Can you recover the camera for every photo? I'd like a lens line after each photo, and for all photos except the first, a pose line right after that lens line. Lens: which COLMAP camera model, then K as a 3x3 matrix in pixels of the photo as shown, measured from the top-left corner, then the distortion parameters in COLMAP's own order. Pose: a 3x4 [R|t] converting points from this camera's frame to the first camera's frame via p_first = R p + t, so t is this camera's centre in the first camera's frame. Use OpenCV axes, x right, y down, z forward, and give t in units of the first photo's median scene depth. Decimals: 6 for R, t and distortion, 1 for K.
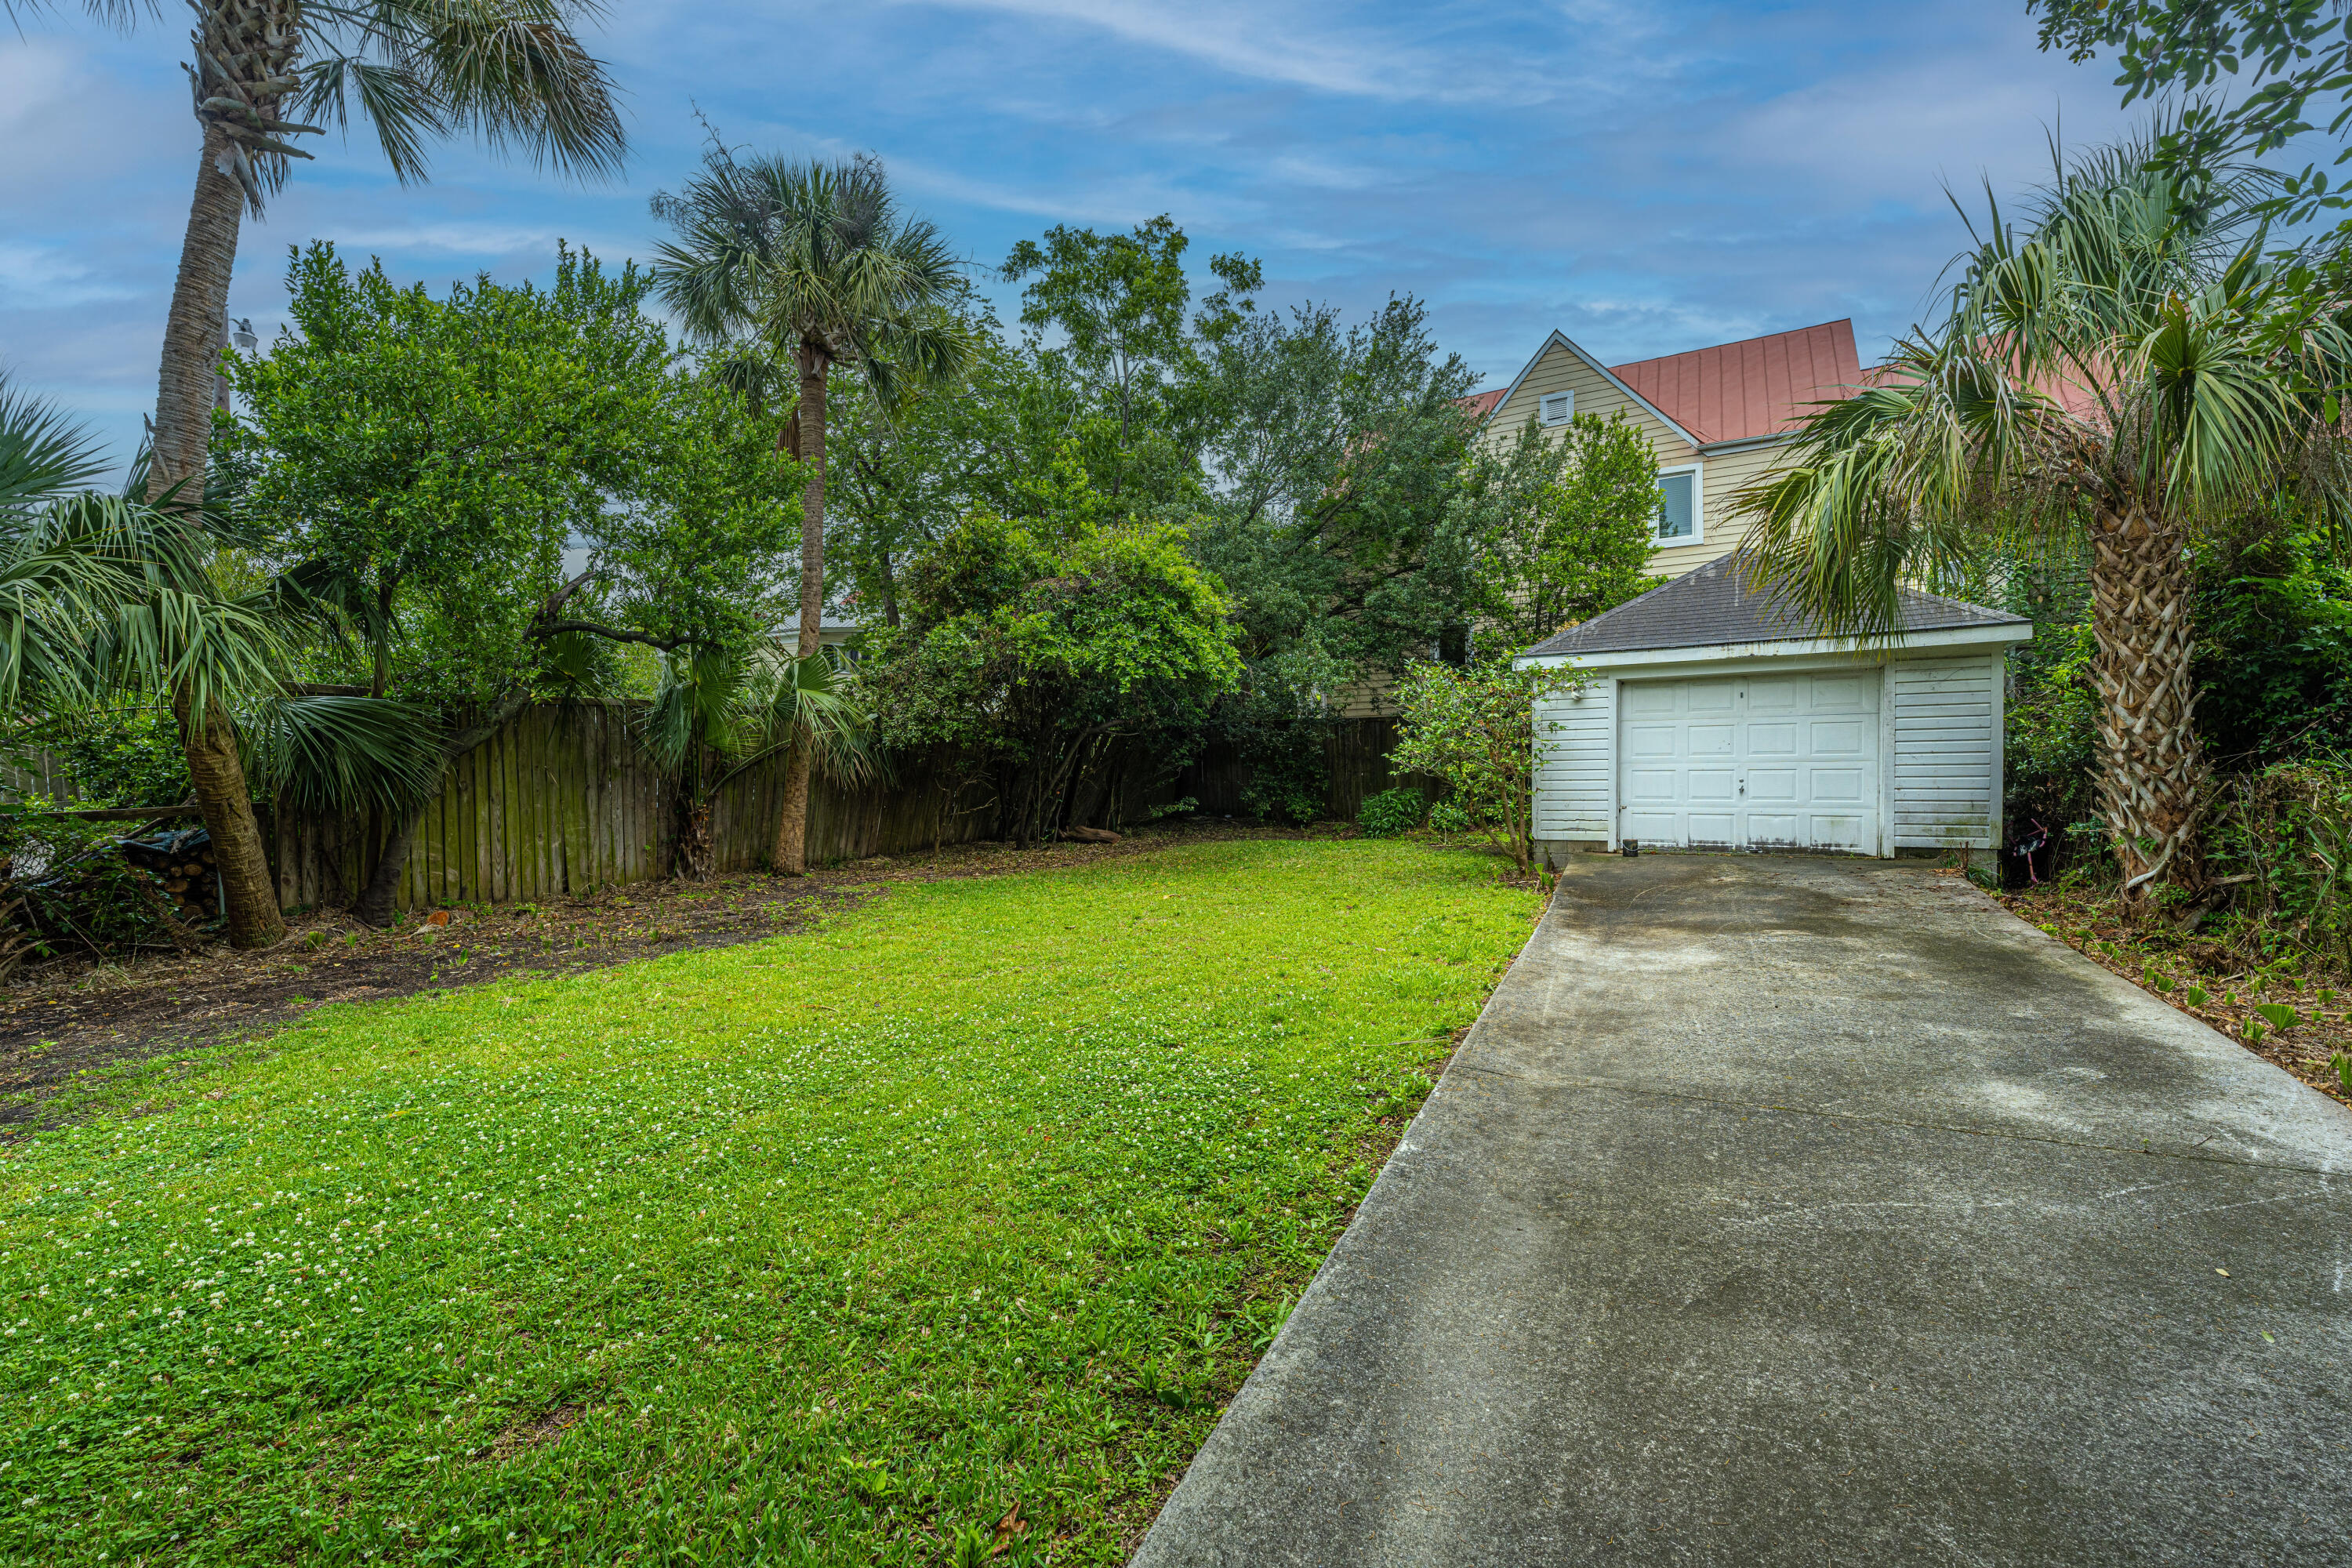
lens RADIAL K [[957.7, 0, 1175.0], [0, 957.7, 789.7], [0, 0, 1]] dist [0.002854, 0.000871]
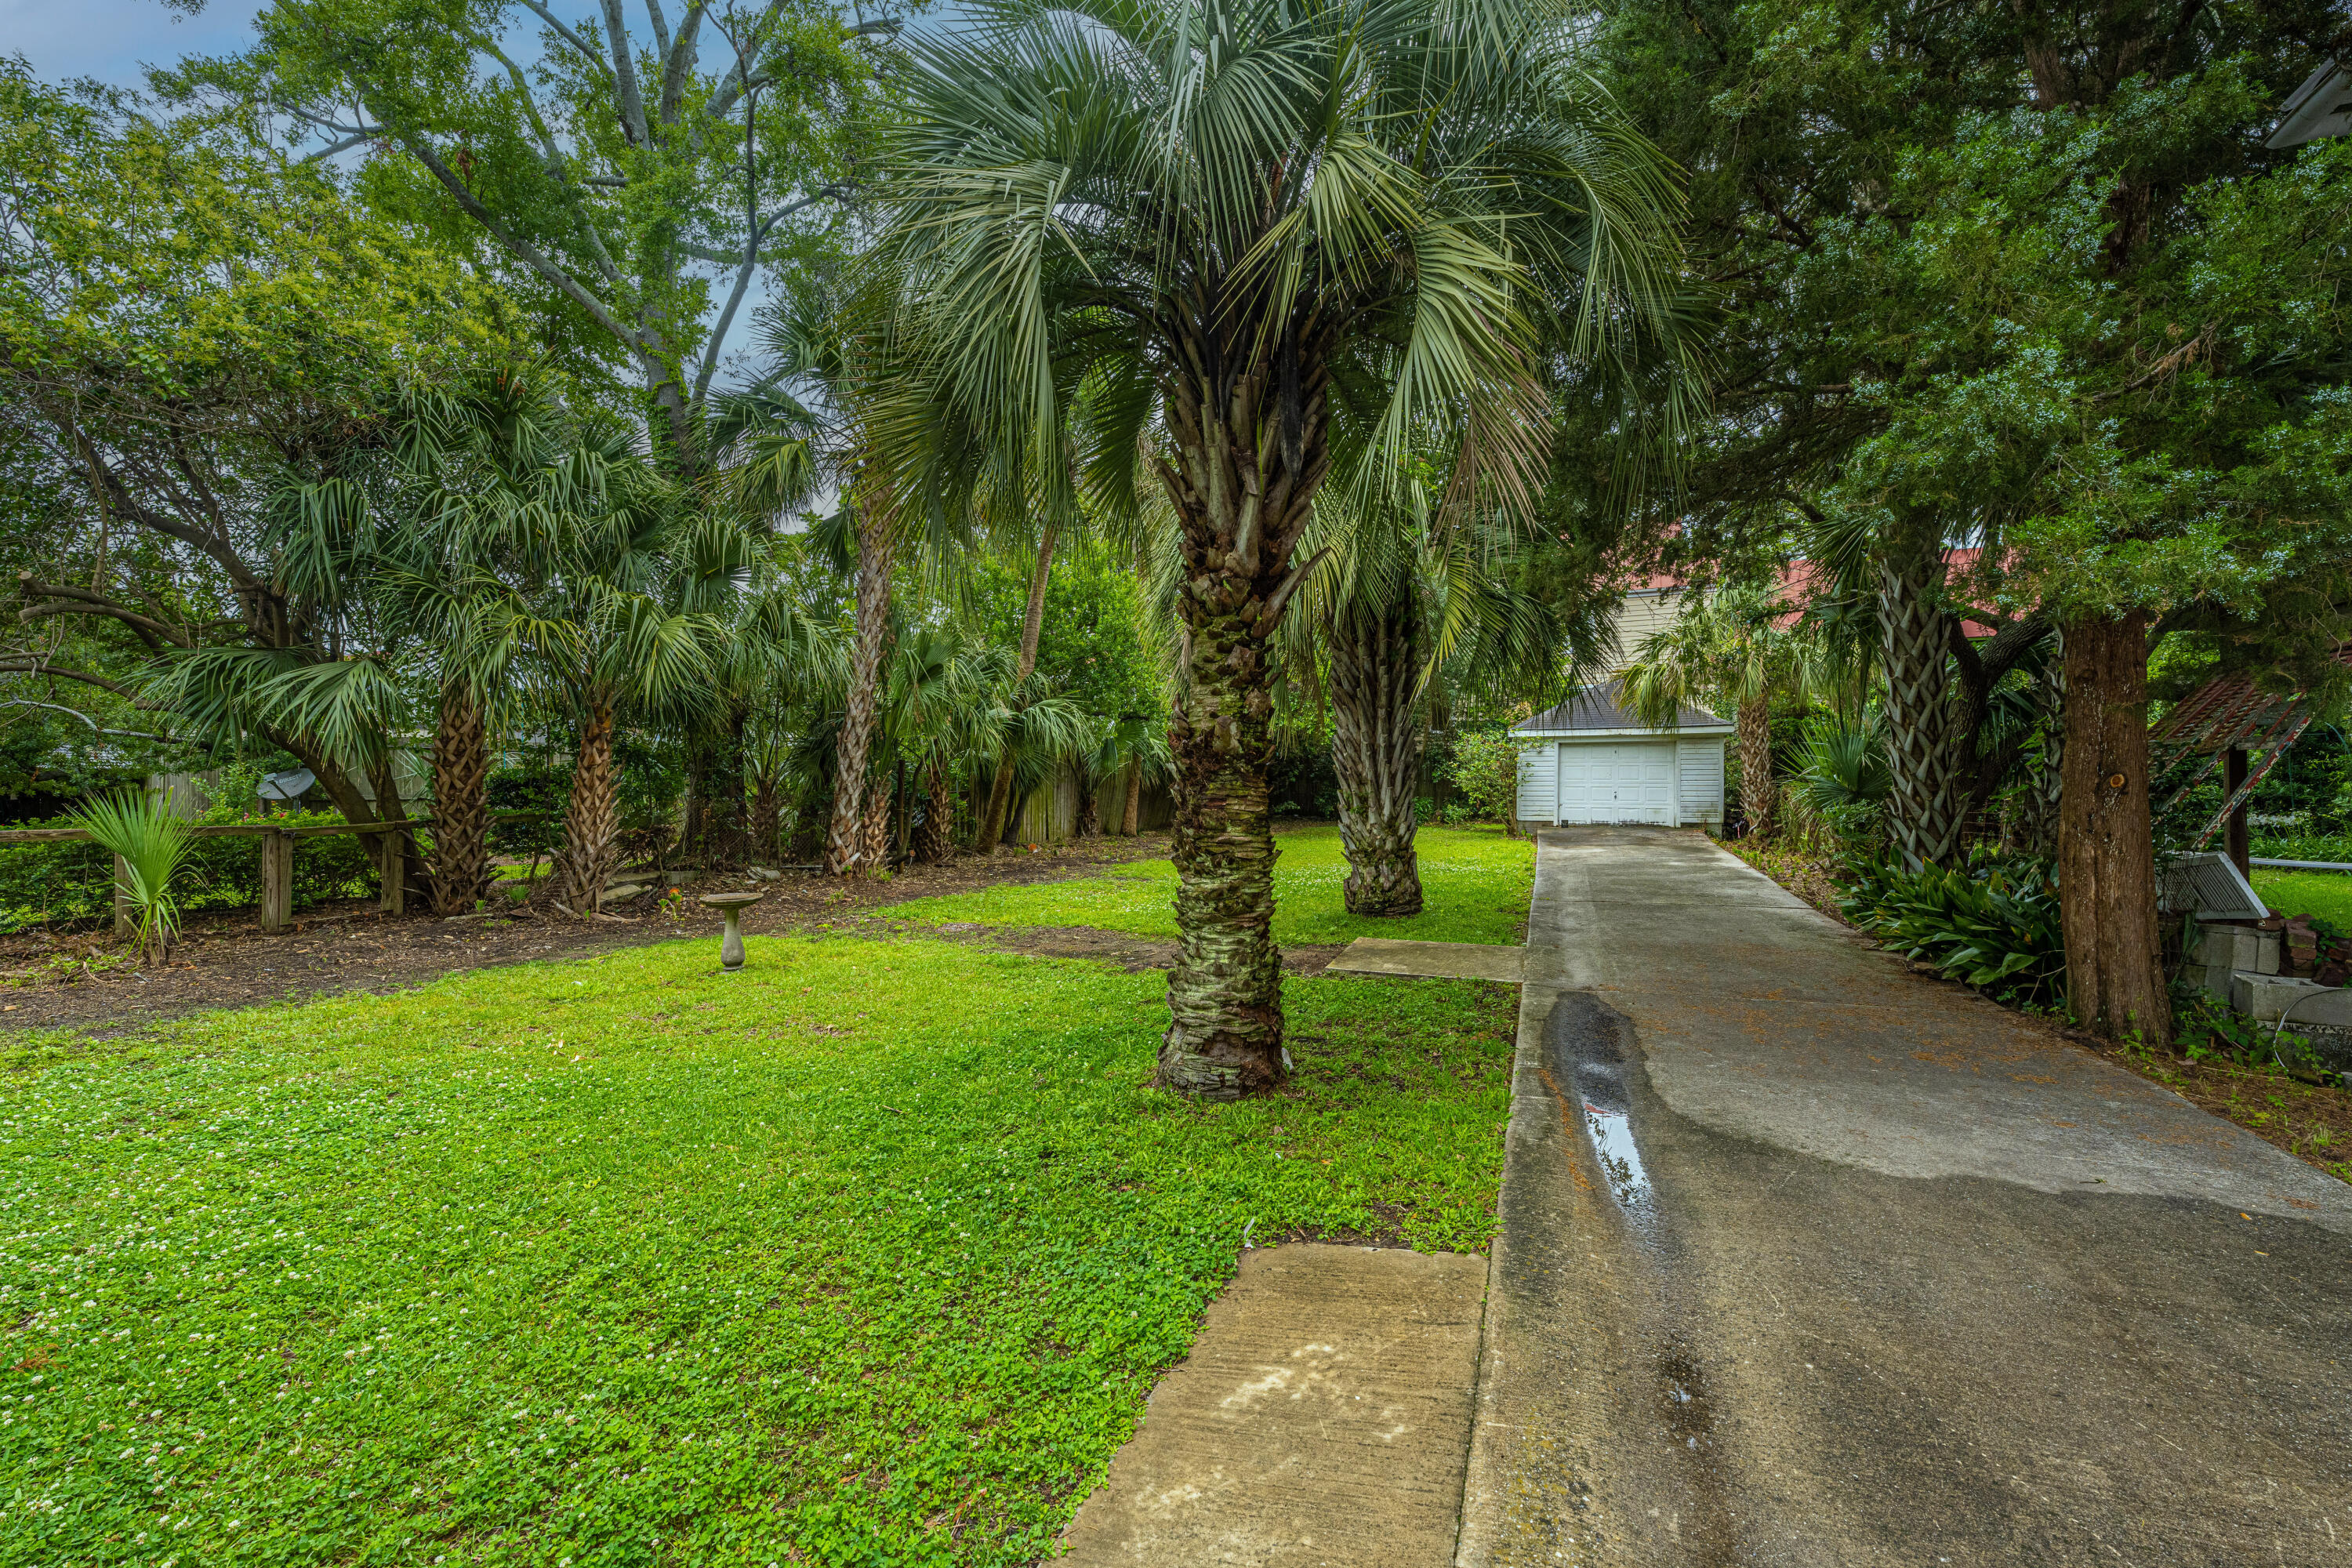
lens RADIAL K [[957.7, 0, 1176.4], [0, 957.7, 779.5], [0, 0, 1]] dist [0.002854, 0.000871]
pose [[0.994538, 0.016704, 0.103034, -0.625671], [-0.013594, 0.999432, -0.030822, 0.043180], [-0.103490, 0.029253, 0.994200, -1.063217]]
